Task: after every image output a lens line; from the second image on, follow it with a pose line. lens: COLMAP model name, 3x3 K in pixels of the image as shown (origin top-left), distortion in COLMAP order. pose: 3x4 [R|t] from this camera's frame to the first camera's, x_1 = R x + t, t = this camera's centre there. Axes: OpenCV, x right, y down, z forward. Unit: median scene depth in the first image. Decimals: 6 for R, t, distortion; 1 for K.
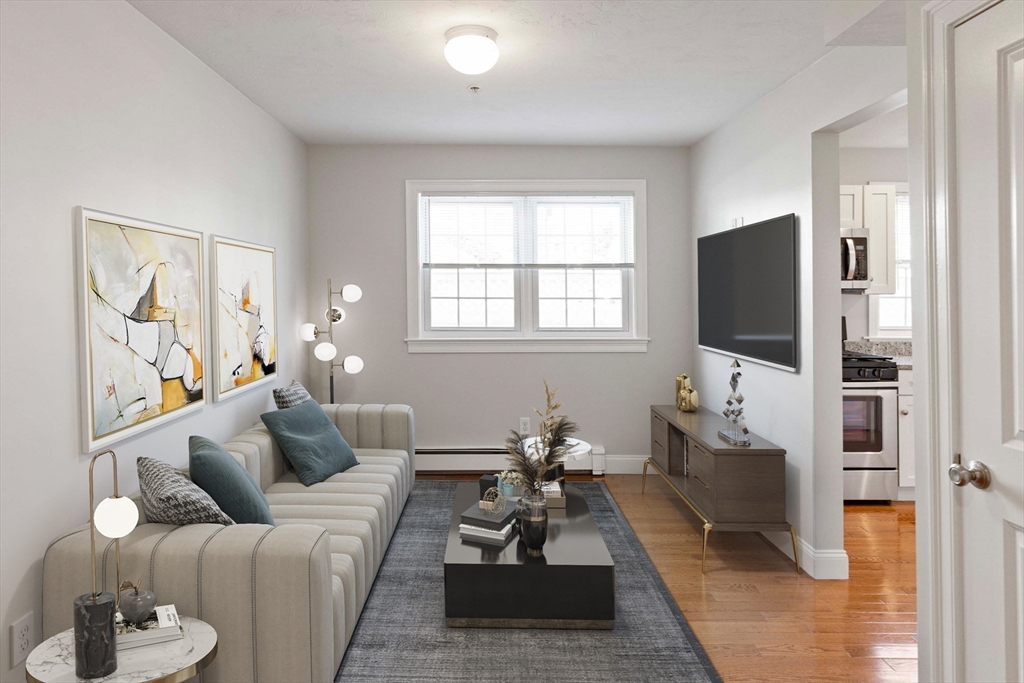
lens RADIAL K [[627.7, 0, 565.6], [0, 627.7, 298.8], [0, 0, 1]] dist [-0.022536, -0.002031]
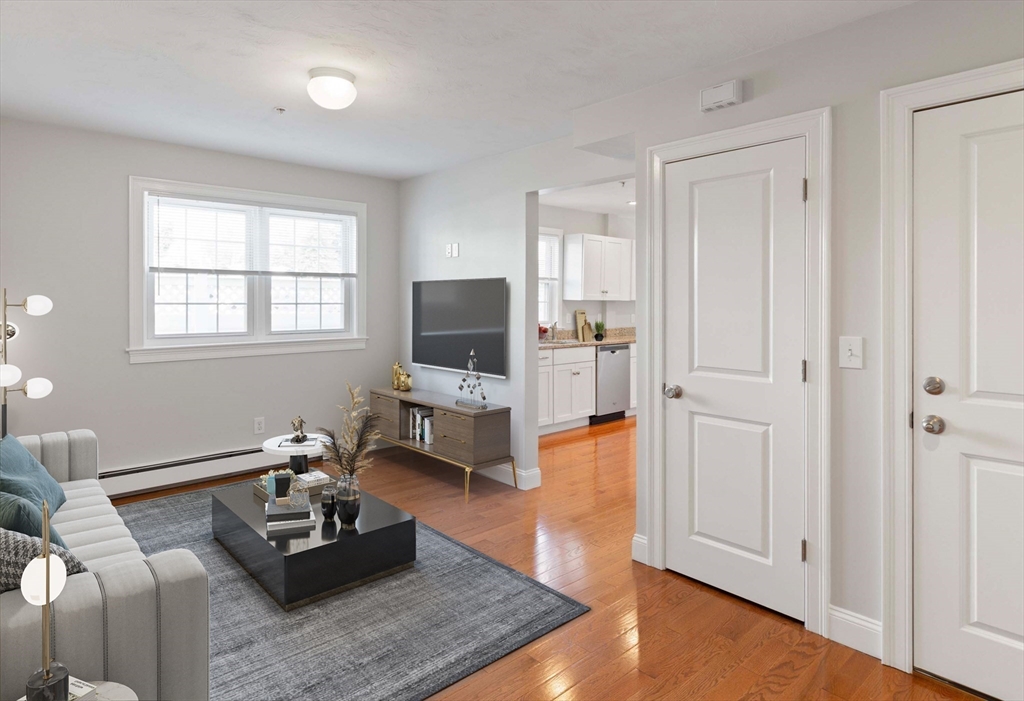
lens RADIAL K [[565.7, 0, 530.1], [0, 565.7, 297.7], [0, 0, 1]] dist [-0.040275, 0.006360]
pose [[0.718070, 0.002234, 0.695968, -0.533140], [0.004412, 0.999960, -0.007762, -0.002363], [-0.695957, 0.008644, 0.718031, 0.016017]]
